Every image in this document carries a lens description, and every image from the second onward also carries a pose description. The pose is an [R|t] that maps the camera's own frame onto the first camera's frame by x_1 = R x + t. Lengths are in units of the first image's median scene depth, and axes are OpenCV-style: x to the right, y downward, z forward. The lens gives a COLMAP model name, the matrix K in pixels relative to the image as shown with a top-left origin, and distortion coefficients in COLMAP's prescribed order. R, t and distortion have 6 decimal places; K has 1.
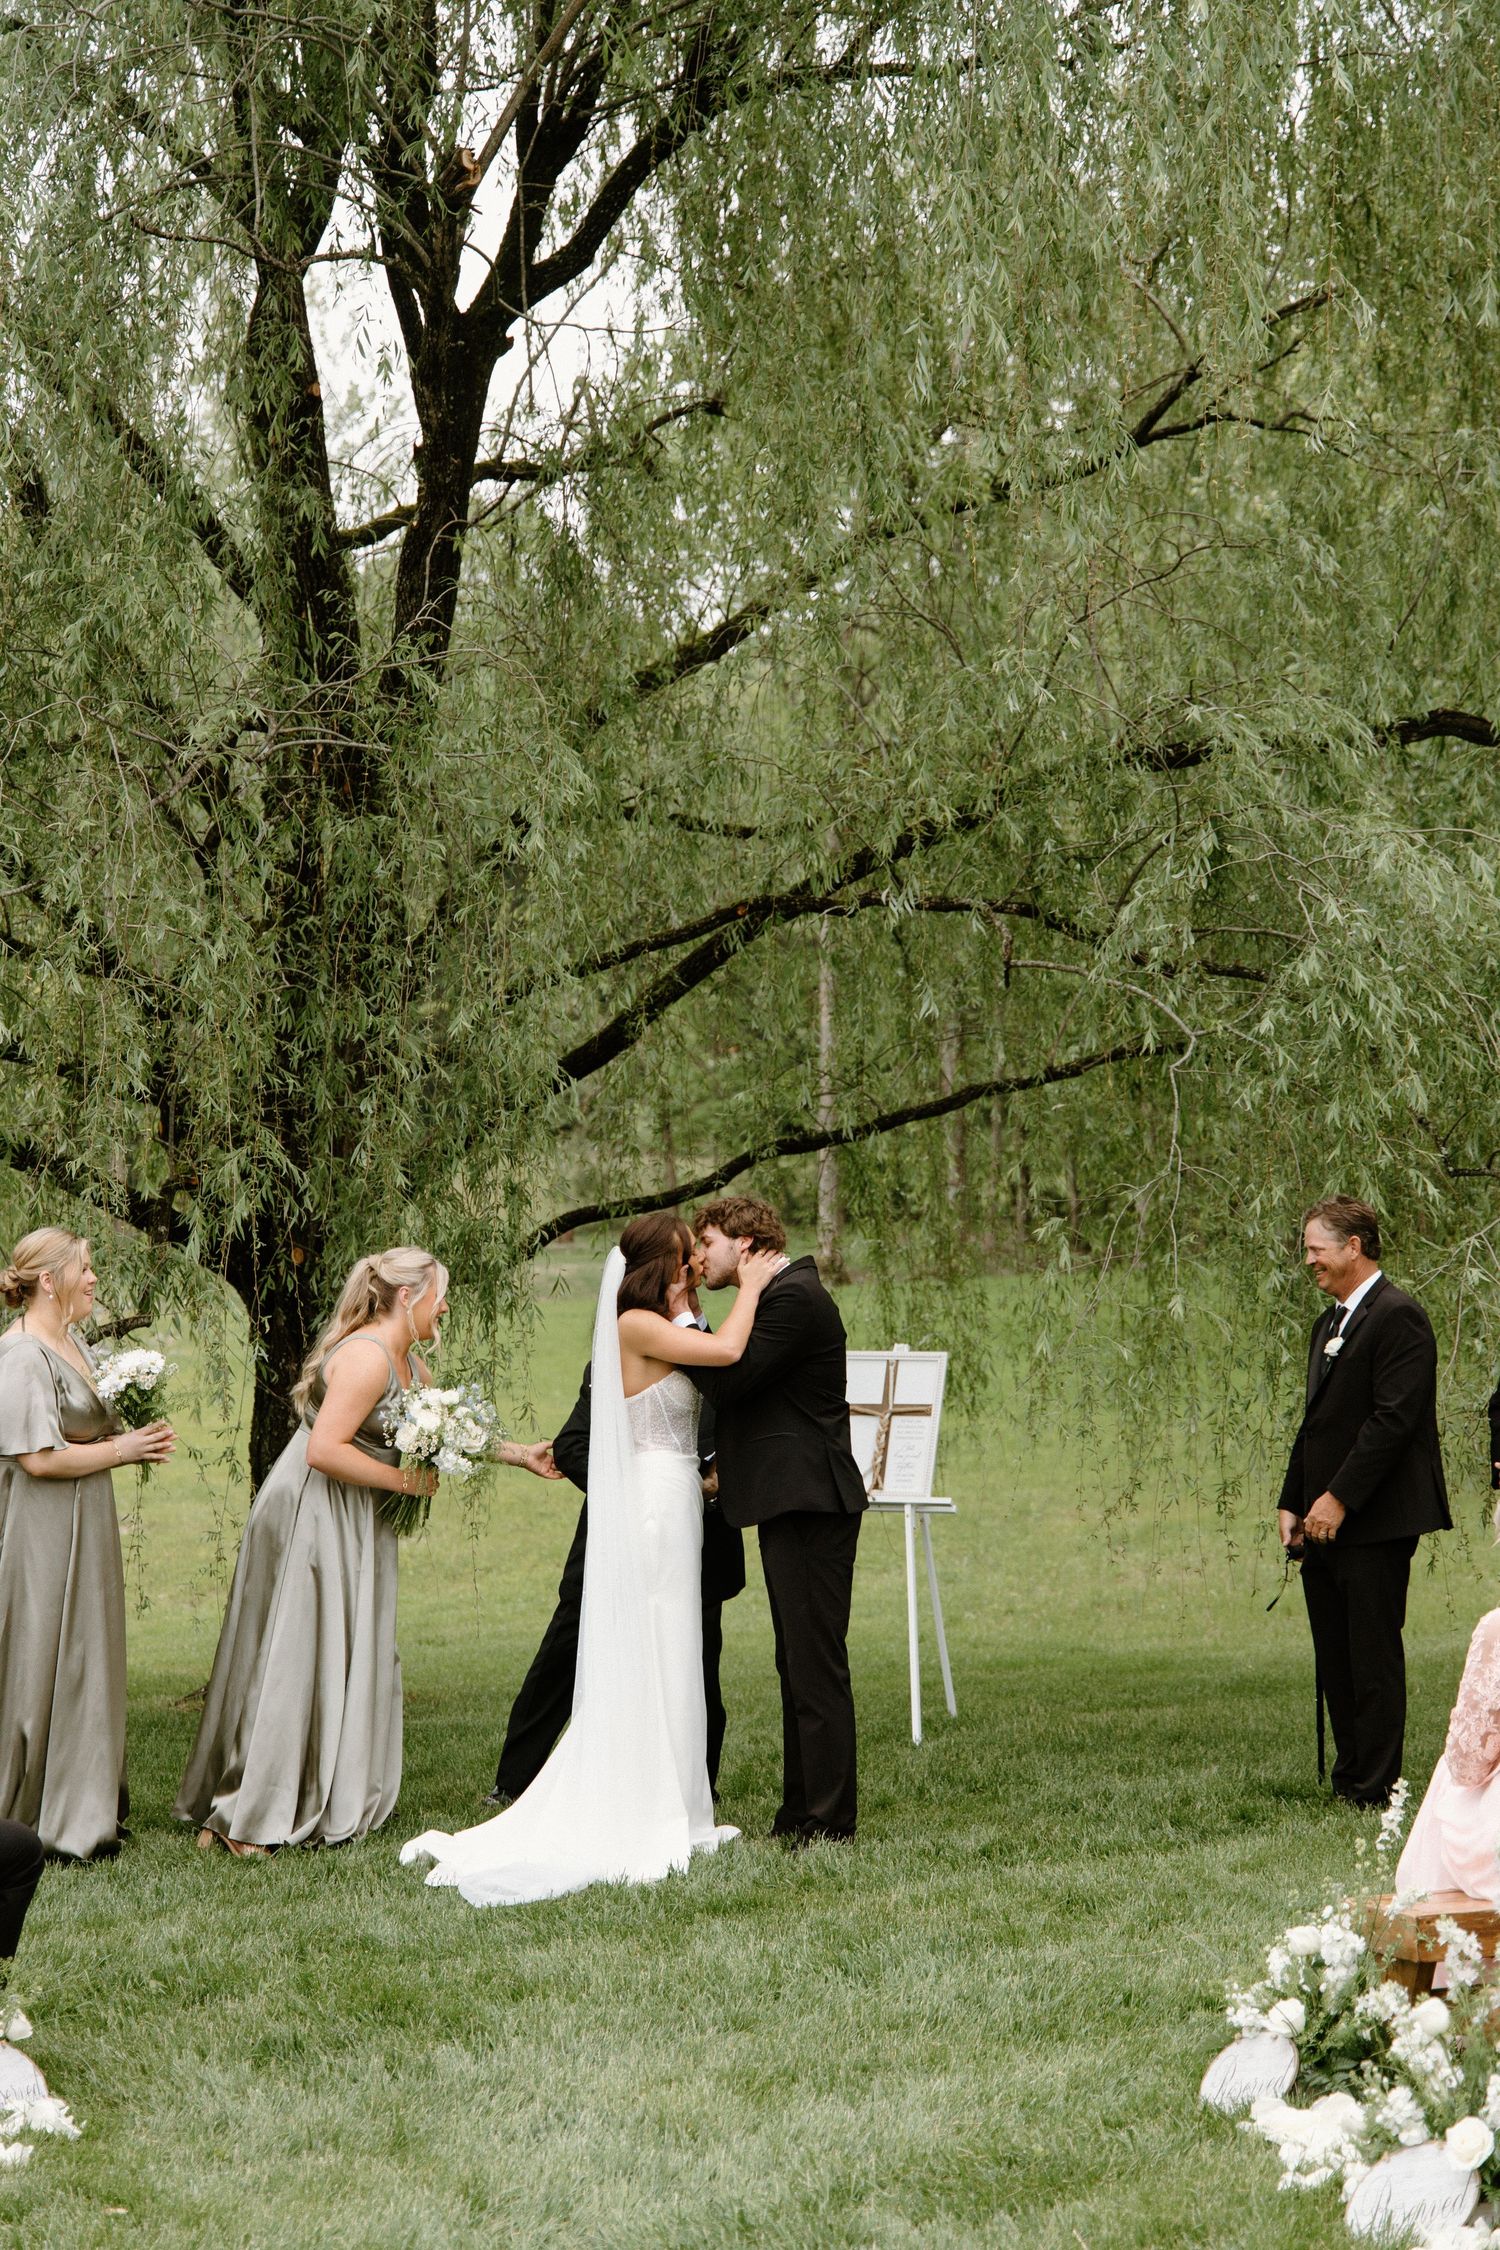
lens RADIAL K [[4390.0, 0, 750.0], [0, 4390.0, 1125.0], [0, 0, 1]] dist [0.010795, -0.029636]
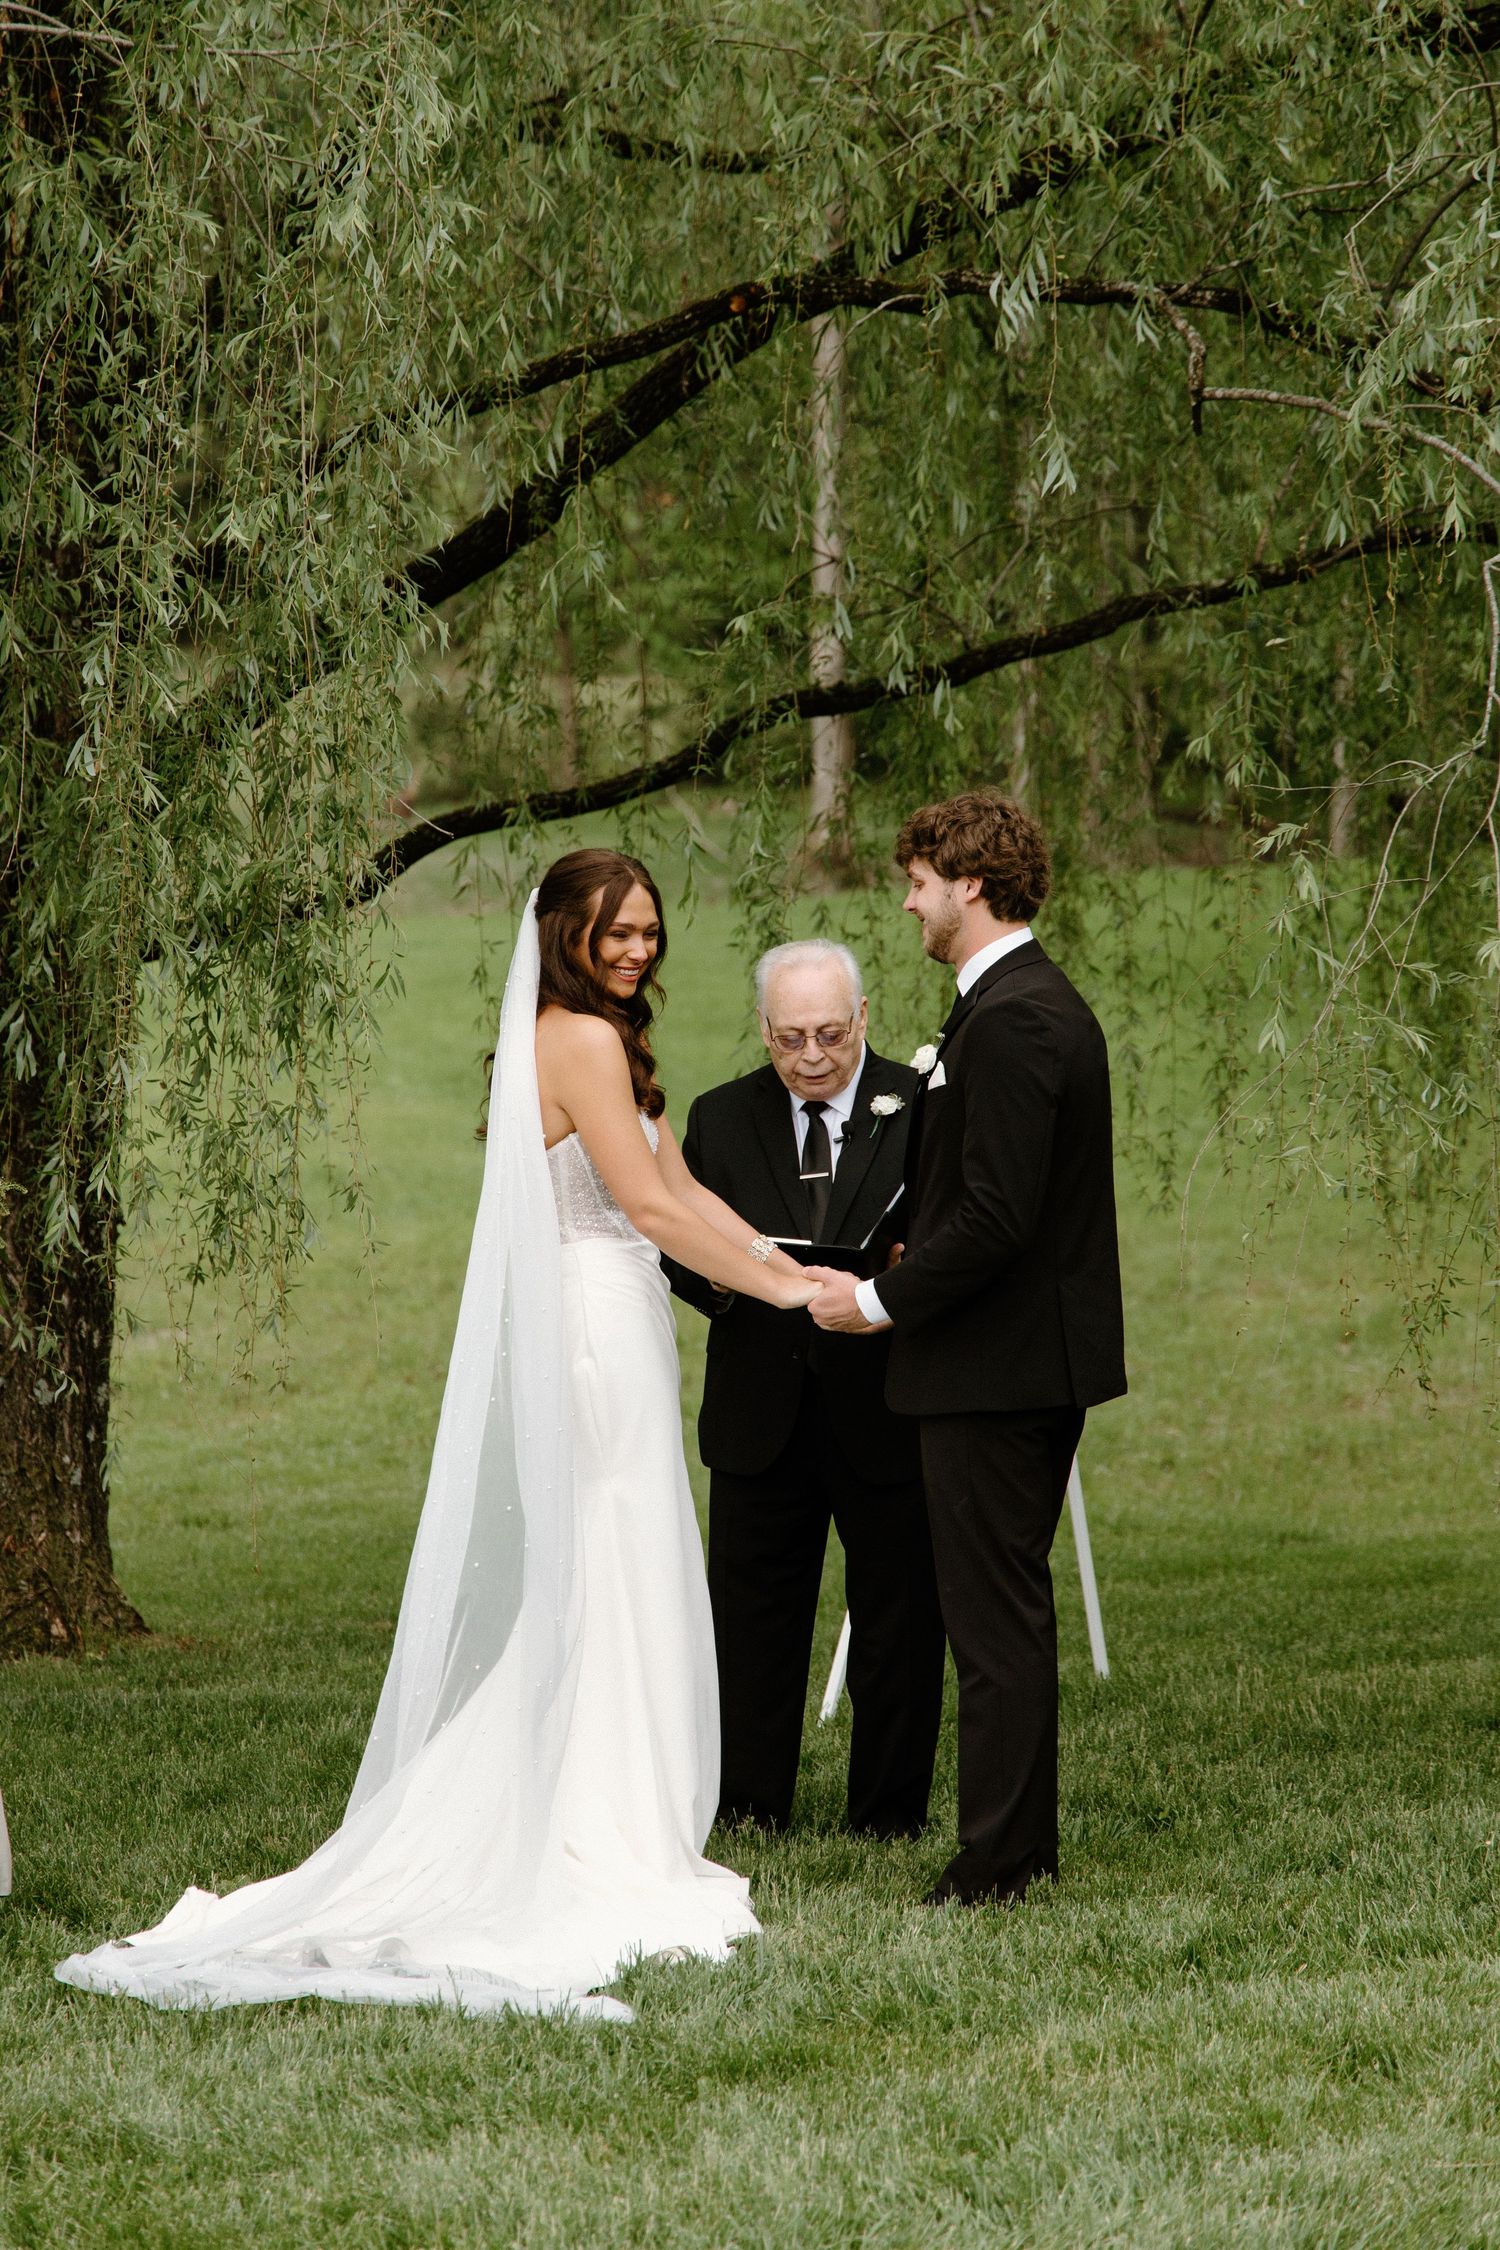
lens RADIAL K [[6640.0, 0, 750.0], [0, 6640.0, 1125.0], [0, 0, 1]] dist [0.020754, -0.429901]
pose [[0.999790, -0.009001, 0.018422, -0.017458], [0.007396, 0.996319, 0.085404, -0.016271], [-0.019123, -0.085250, 0.996176, 0.121067]]
